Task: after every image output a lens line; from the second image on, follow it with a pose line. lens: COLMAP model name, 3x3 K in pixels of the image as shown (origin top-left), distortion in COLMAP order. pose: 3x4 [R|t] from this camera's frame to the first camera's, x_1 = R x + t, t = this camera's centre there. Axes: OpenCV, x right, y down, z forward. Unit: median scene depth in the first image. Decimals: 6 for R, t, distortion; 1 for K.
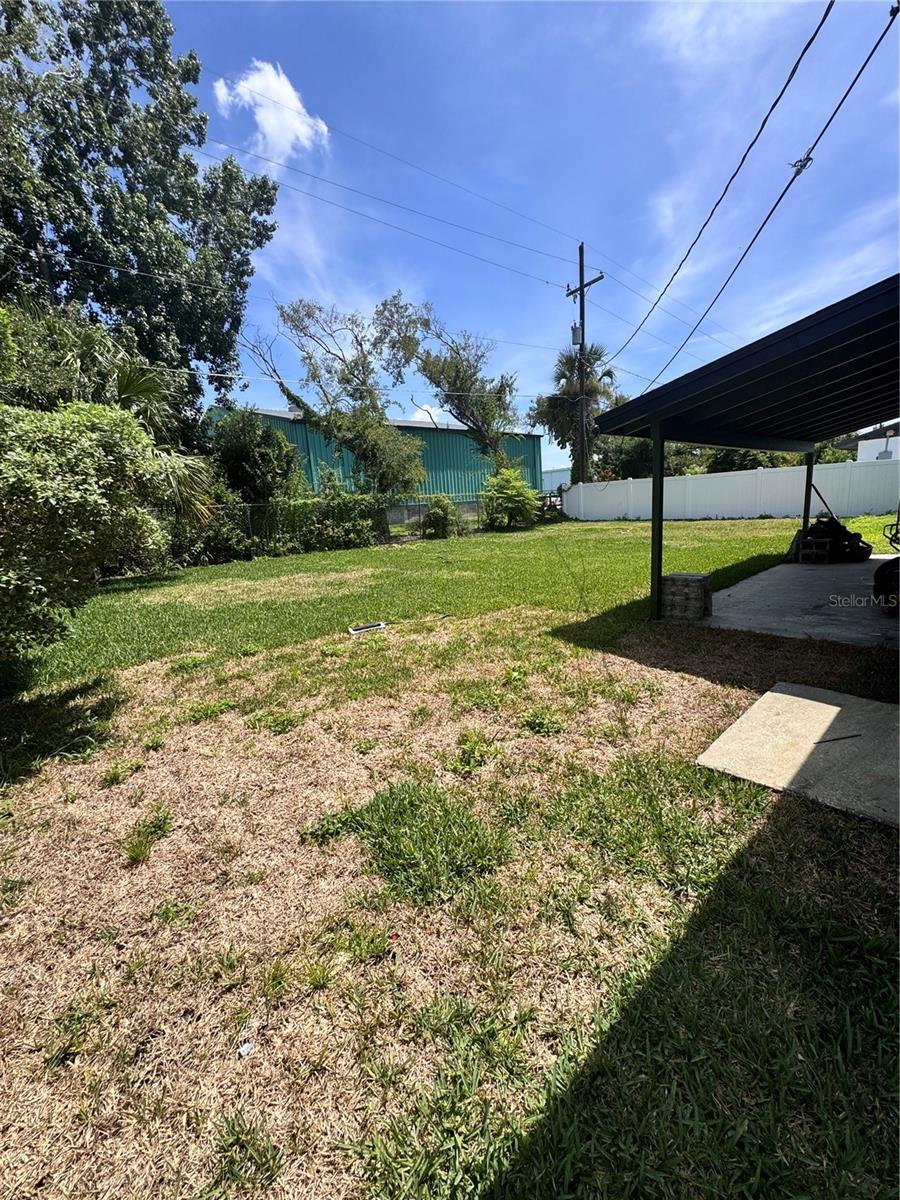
lens RADIAL K [[477.4, 0, 451.1], [0, 477.4, 597.4], [0, 0, 1]] dist [-0.002339, 0.000496]
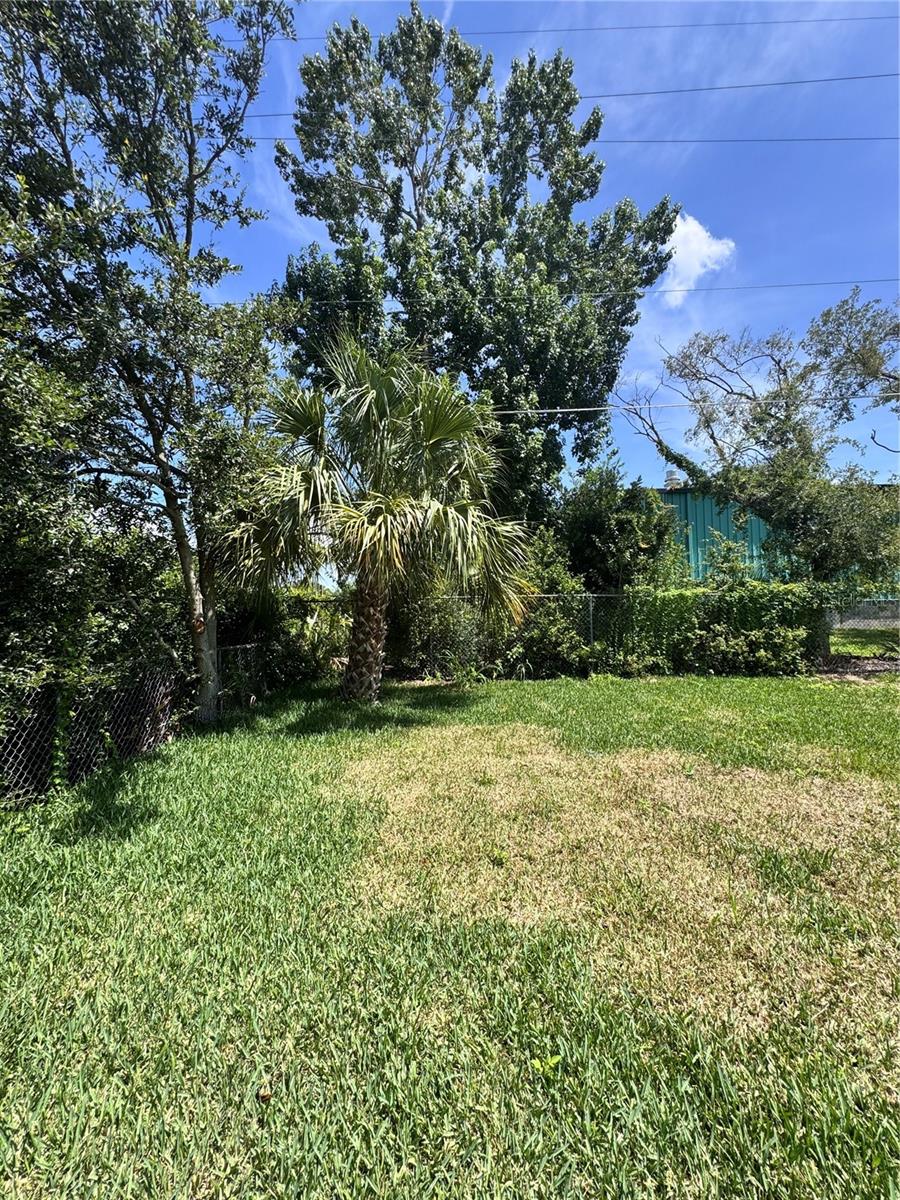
lens RADIAL K [[477.4, 0, 451.1], [0, 477.4, 597.4], [0, 0, 1]] dist [-0.002339, 0.000496]
pose [[0.751023, 0.036380, -0.659272, -0.111586], [-0.155453, 0.980156, -0.123000, -0.065817], [0.641715, 0.194862, 0.741775, 0.318816]]
